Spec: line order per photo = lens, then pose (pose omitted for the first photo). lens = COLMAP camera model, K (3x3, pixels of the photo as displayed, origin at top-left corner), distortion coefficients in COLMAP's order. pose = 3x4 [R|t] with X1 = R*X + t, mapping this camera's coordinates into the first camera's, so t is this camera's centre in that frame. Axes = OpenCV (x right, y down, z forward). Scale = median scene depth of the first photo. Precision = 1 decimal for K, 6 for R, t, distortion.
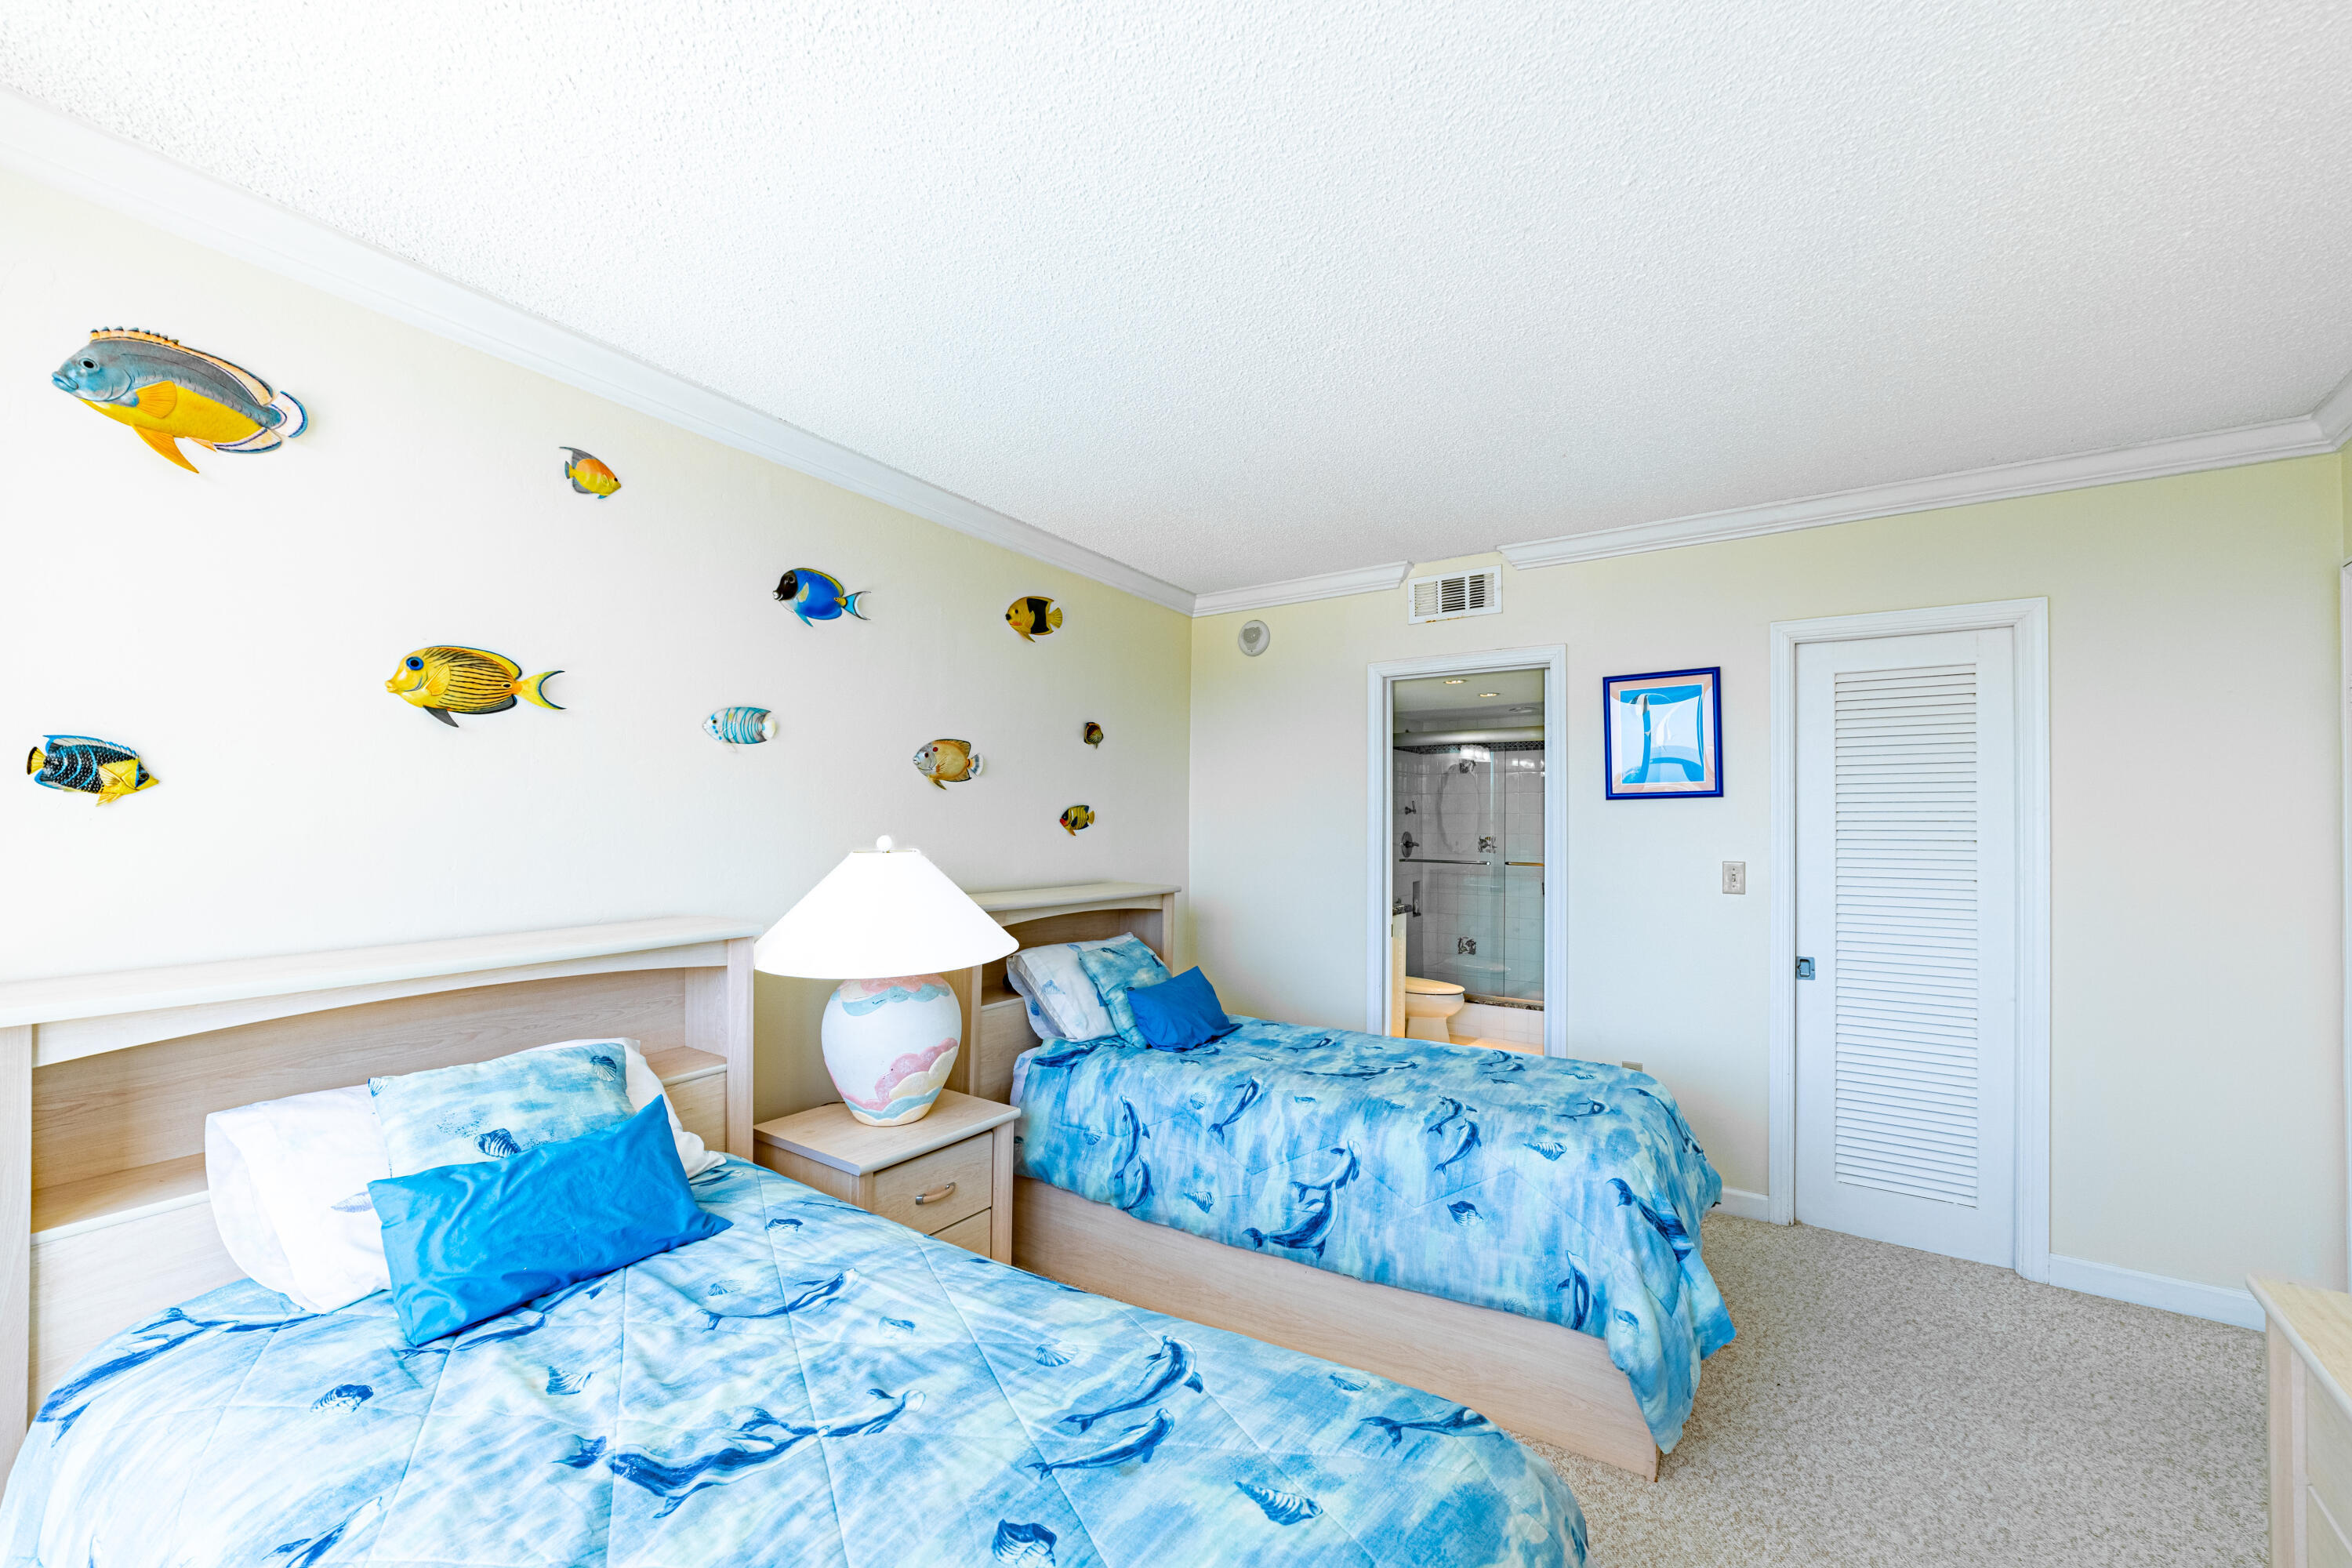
lens RADIAL K [[947.6, 0, 1174.5], [0, 947.6, 814.5], [0, 0, 1]] dist [-0.000659, 0.000022]
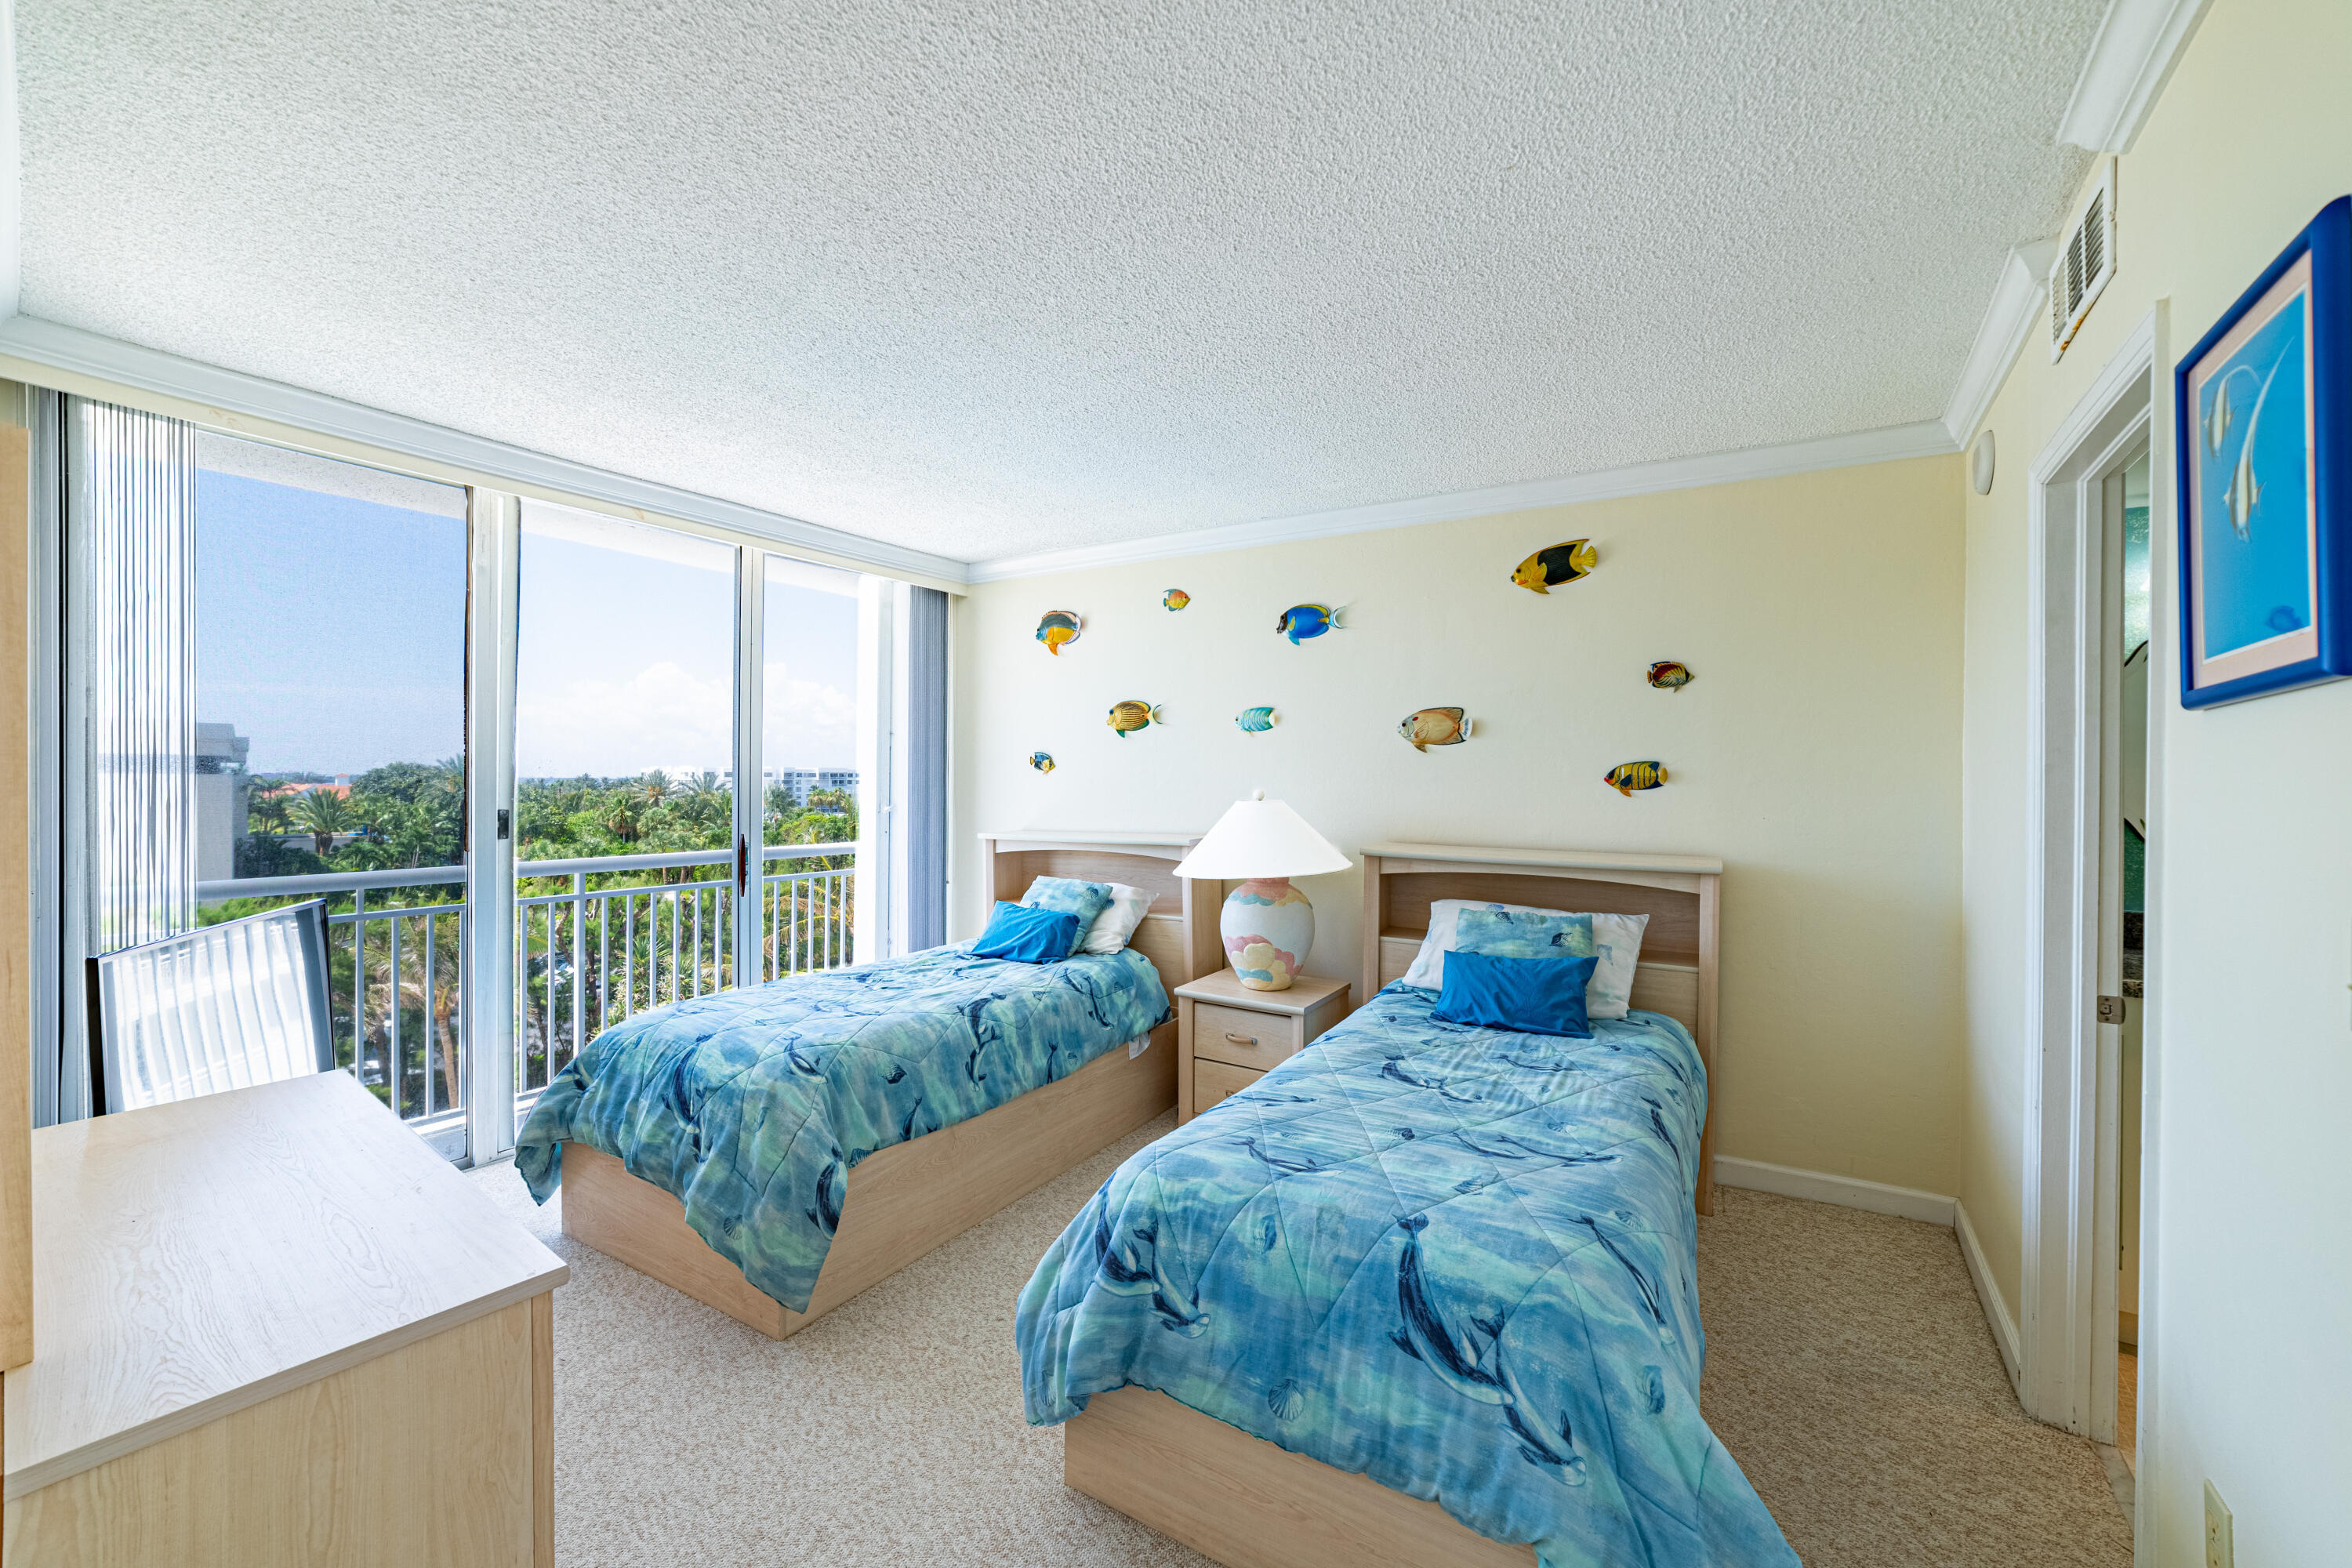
lens RADIAL K [[914.5, 0, 1176.0], [0, 914.5, 784.0], [0, 0, 1]] dist [-0.000260, 0.000016]
pose [[0.008231, -0.005128, -0.999953, 0.996396], [0.001318, 0.999986, -0.005117, 0.019795], [0.999965, -0.001276, 0.008238, 0.790011]]
